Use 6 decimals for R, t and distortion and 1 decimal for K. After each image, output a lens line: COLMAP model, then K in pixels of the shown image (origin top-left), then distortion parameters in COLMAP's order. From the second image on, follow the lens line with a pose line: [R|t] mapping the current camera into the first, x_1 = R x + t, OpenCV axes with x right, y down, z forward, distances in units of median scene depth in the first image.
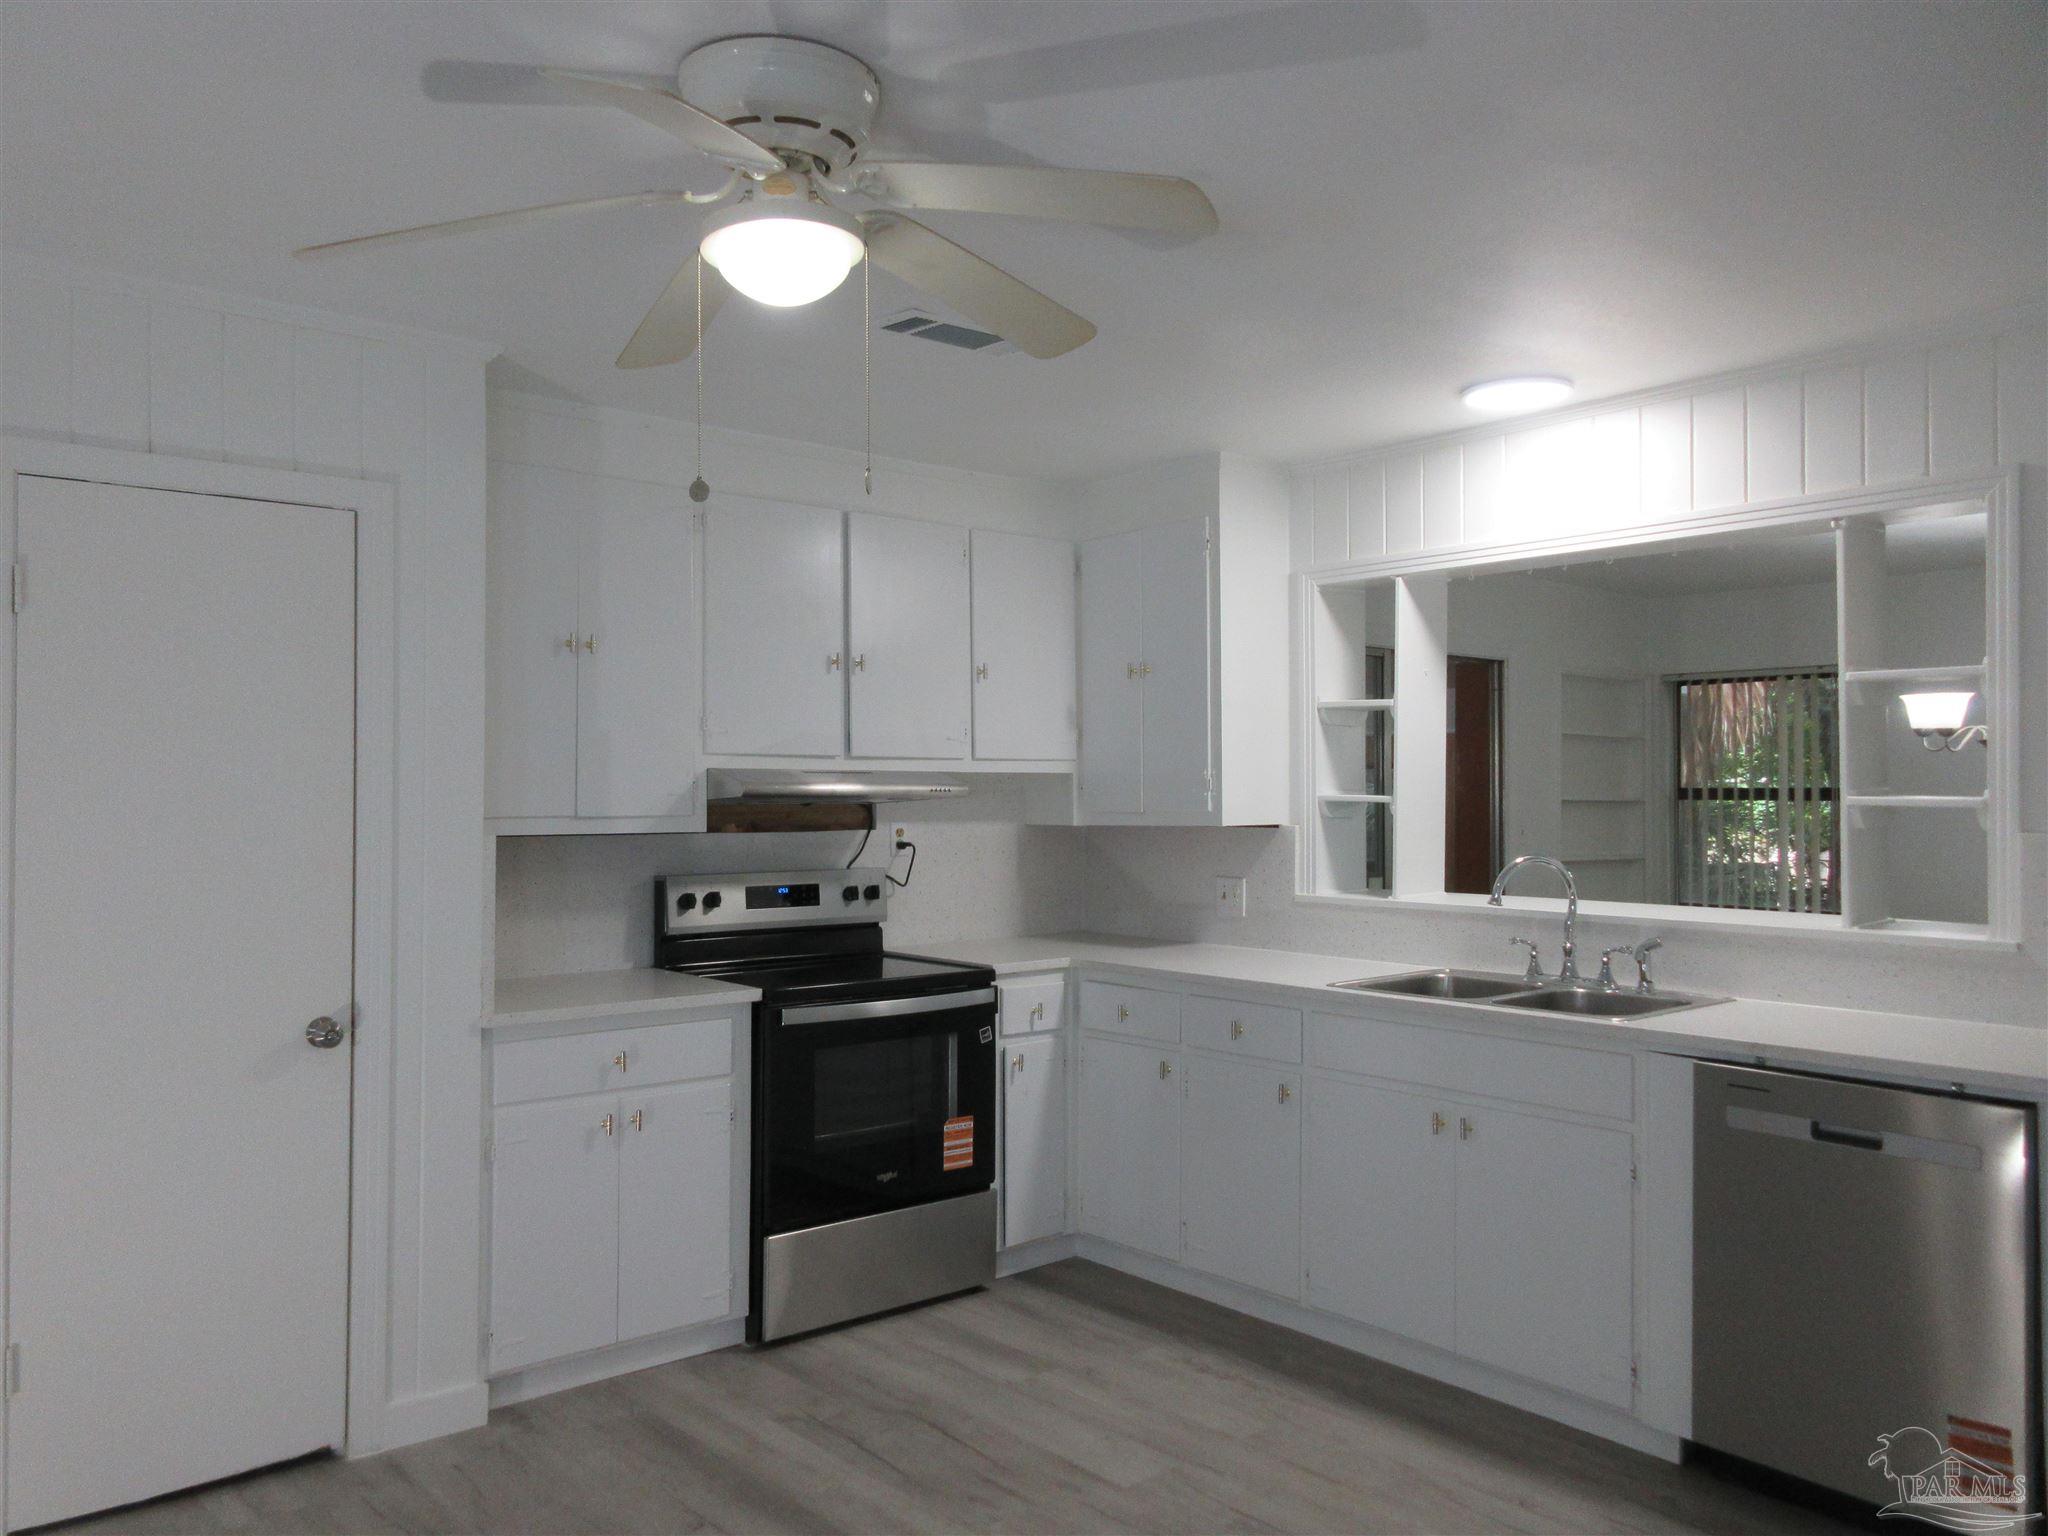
lens RADIAL K [[1517.8, 0, 1024.0], [0, 1517.8, 768.0], [0, 0, 1]] dist [-0.005452, -0.000934]
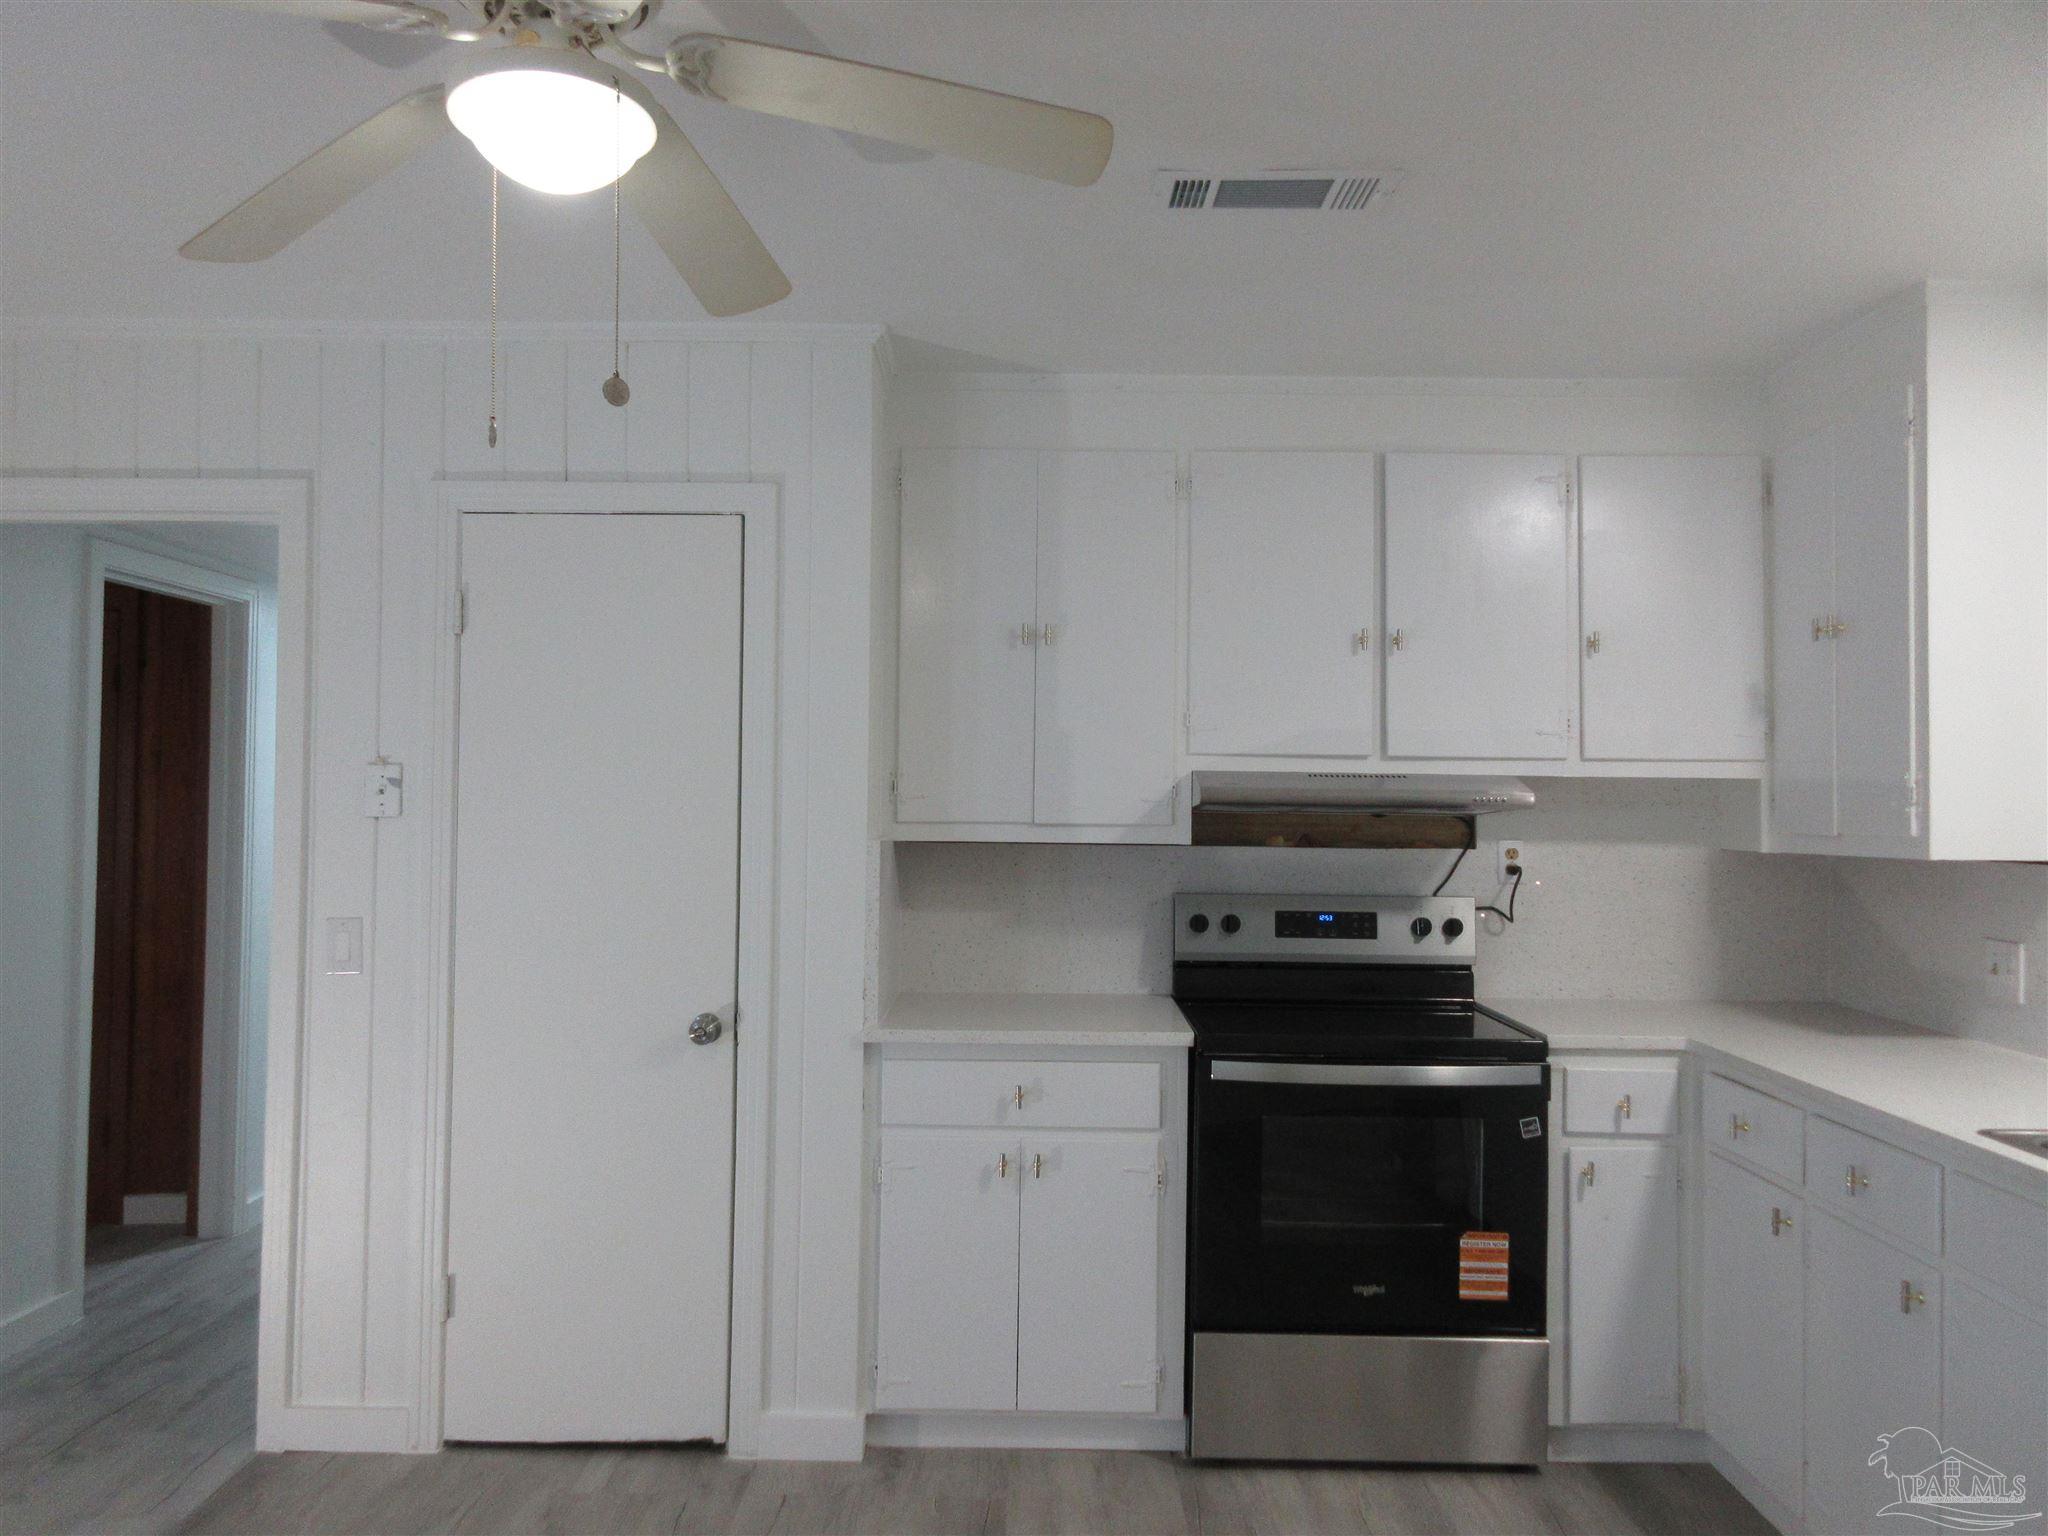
lens RADIAL K [[1528.8, 0, 1024.0], [0, 1528.8, 768.0], [0, 0, 1]] dist [0.000474, 0.029683]
pose [[0.759330, -0.003334, -0.650697, 0.279162], [-0.001475, 0.999975, -0.006845, 0.004468], [0.650704, 0.006157, 0.759306, 0.269279]]
